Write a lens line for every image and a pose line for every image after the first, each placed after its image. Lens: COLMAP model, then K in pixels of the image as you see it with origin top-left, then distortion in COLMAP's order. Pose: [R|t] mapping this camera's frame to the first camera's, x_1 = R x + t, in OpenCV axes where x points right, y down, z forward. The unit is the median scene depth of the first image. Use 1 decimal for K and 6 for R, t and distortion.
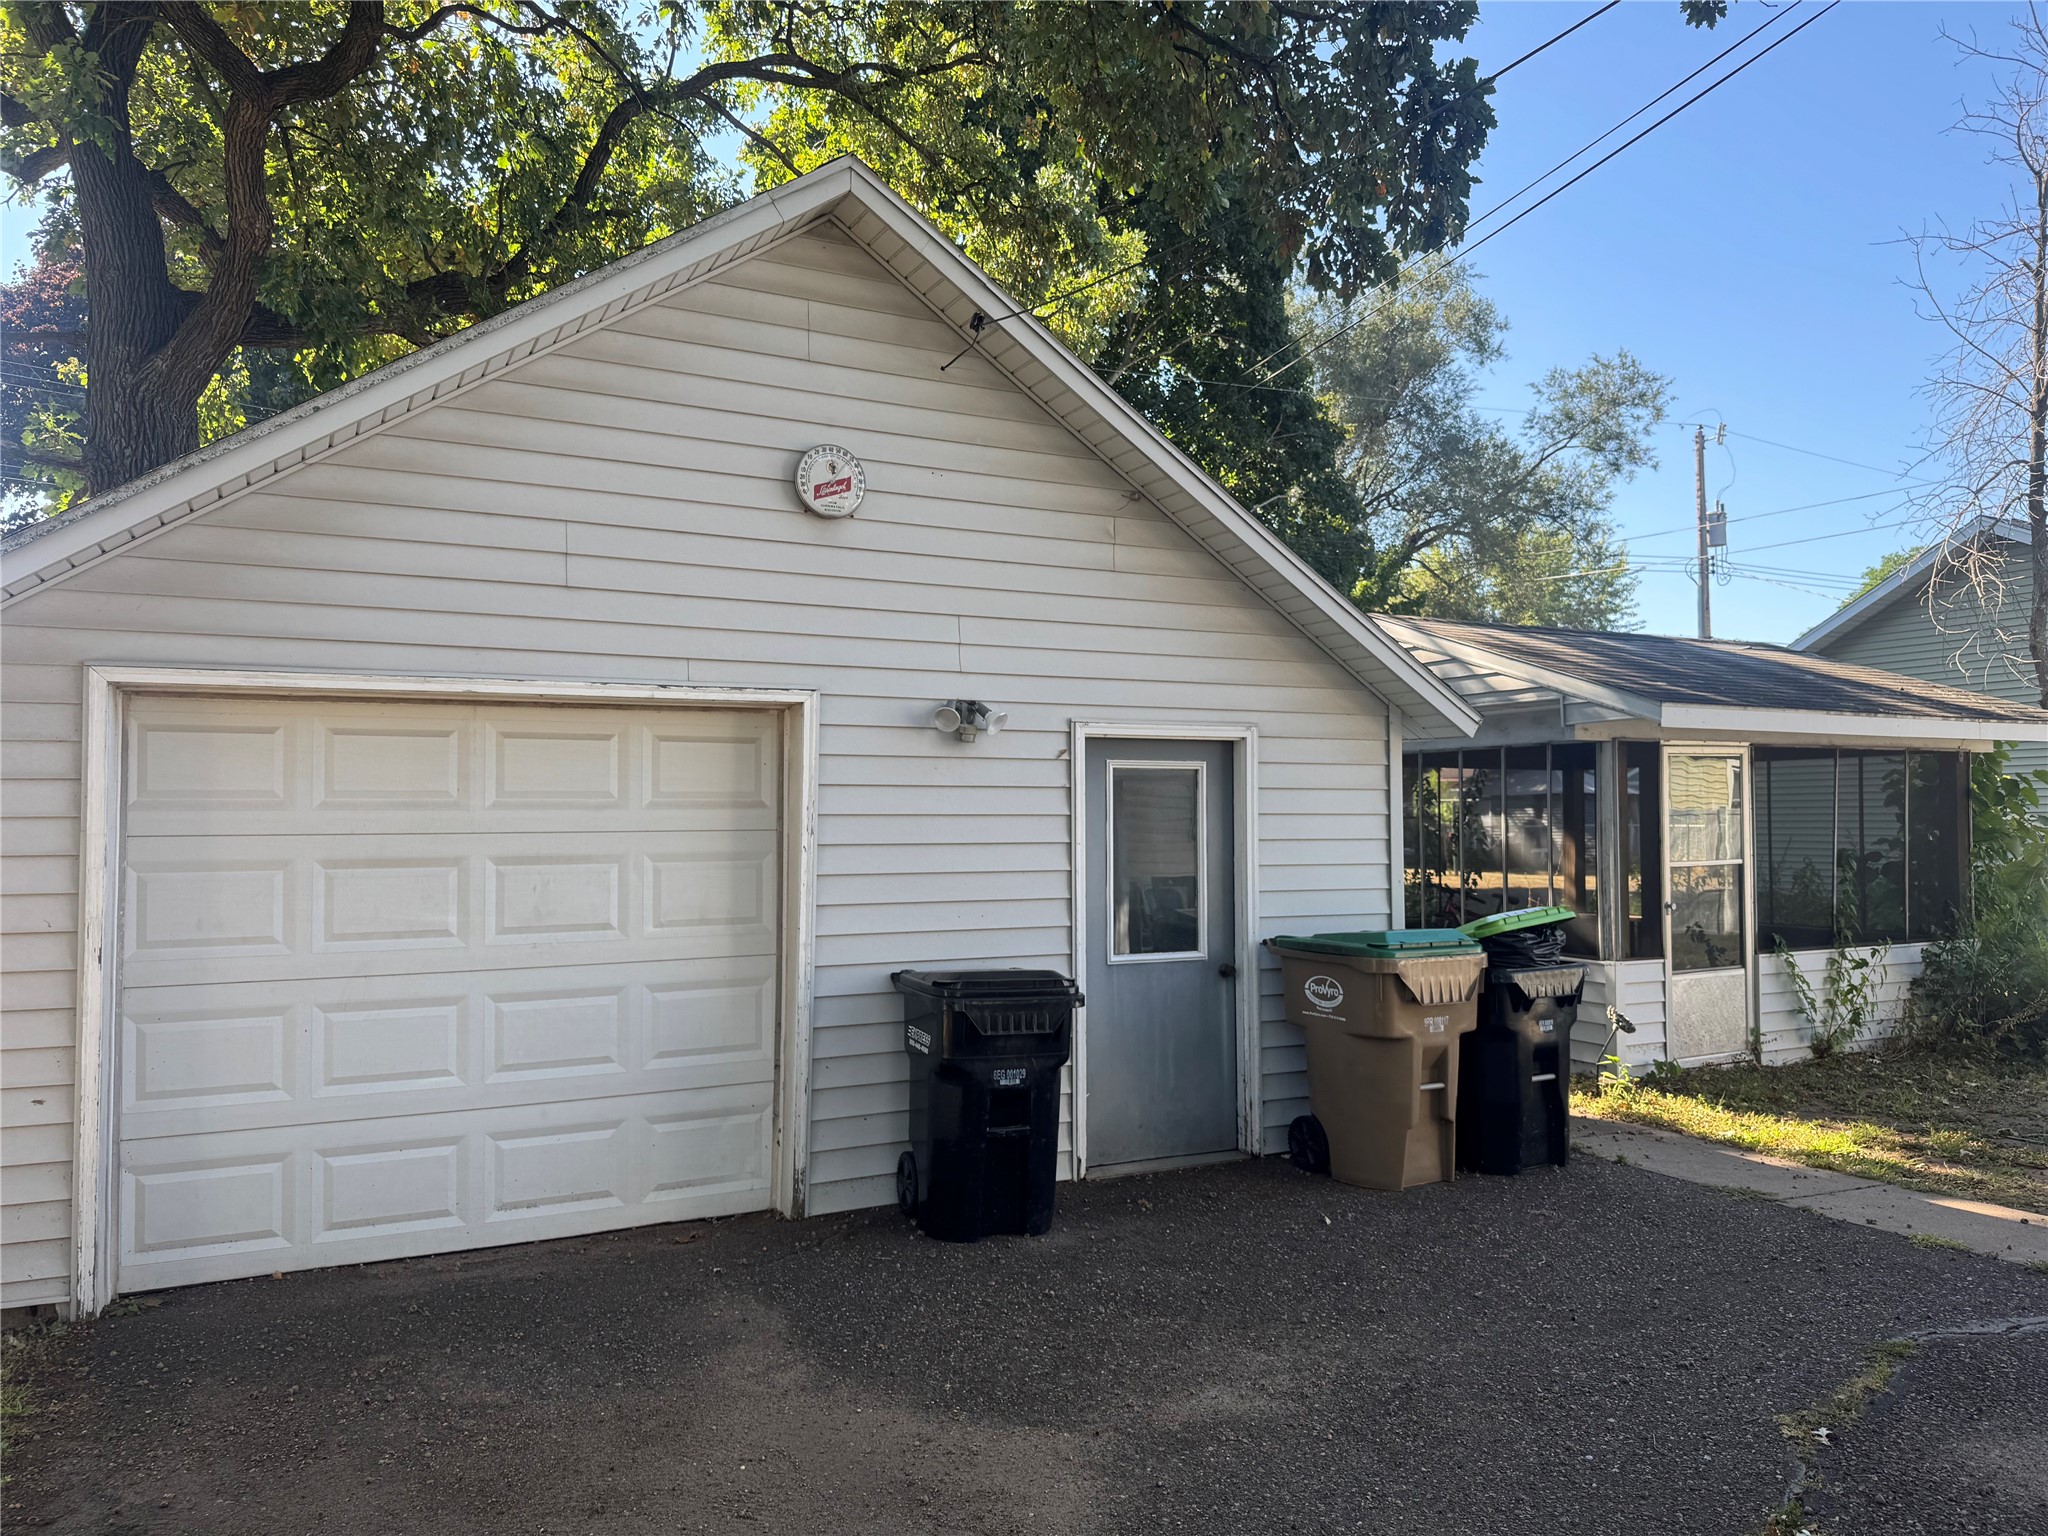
lens RADIAL K [[1409.4, 0, 1028.9], [0, 1409.4, 771.9], [0, 0, 1]] dist [0.029095, -0.008433]
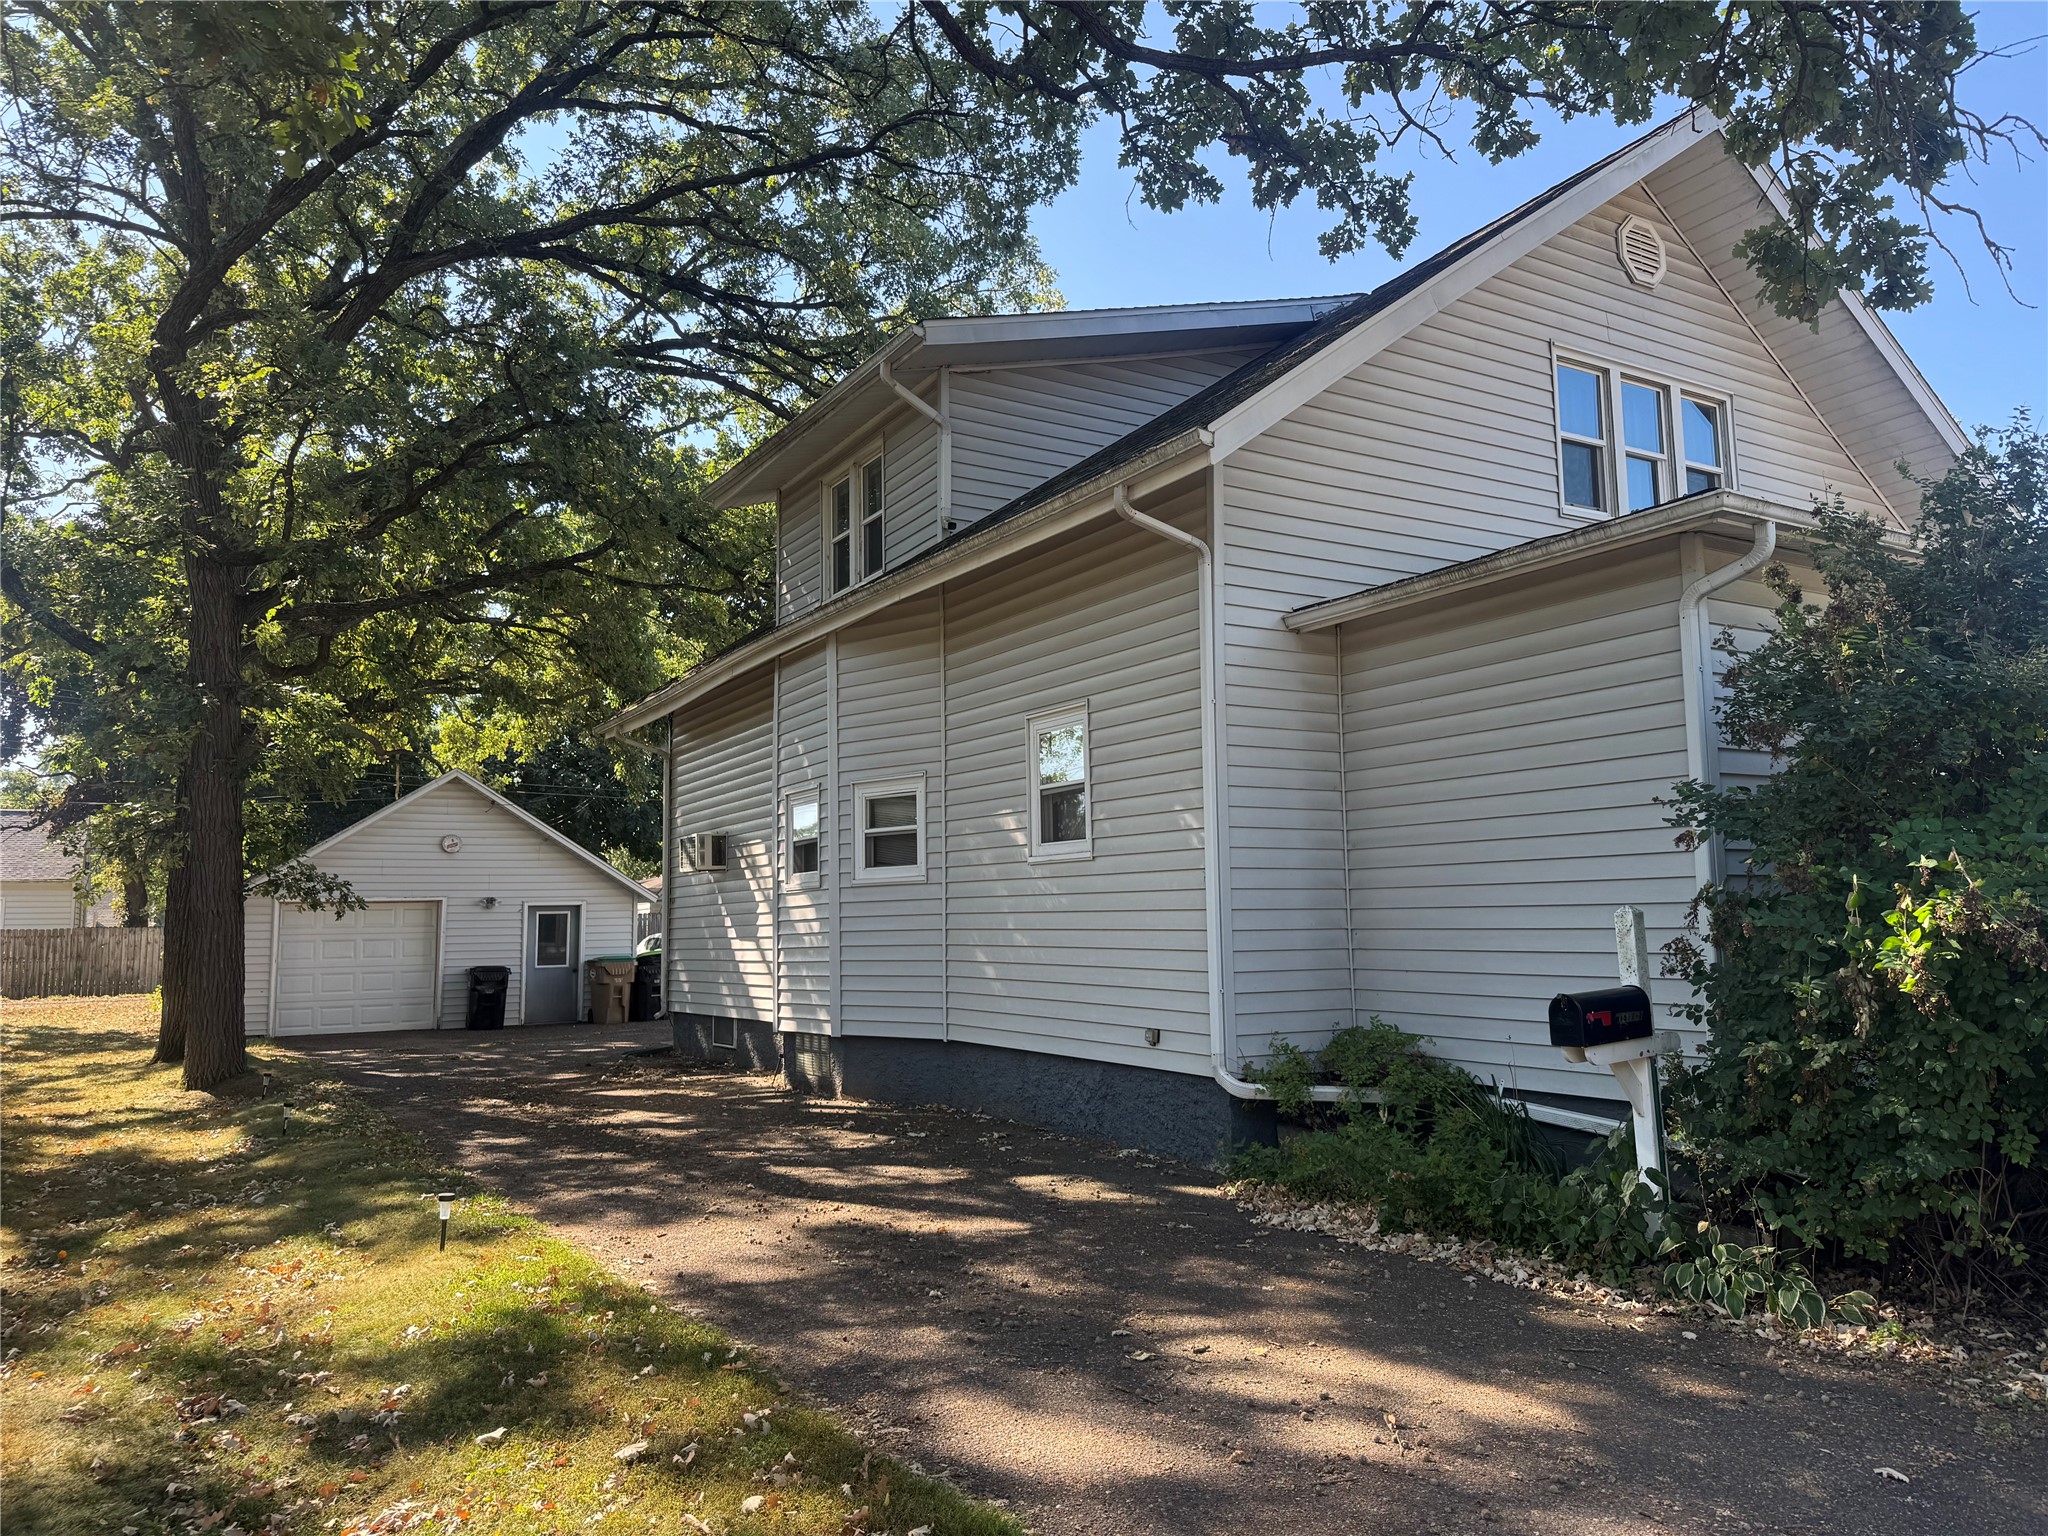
lens RADIAL K [[1409.4, 0, 1020.0], [0, 1409.4, 756.8], [0, 0, 1]] dist [0.029095, -0.008433]
pose [[0.995823, -0.006701, 0.091055, 1.108417], [0.014911, 0.995850, -0.089785, -0.068143], [-0.090075, 0.090768, 0.991790, -3.174655]]
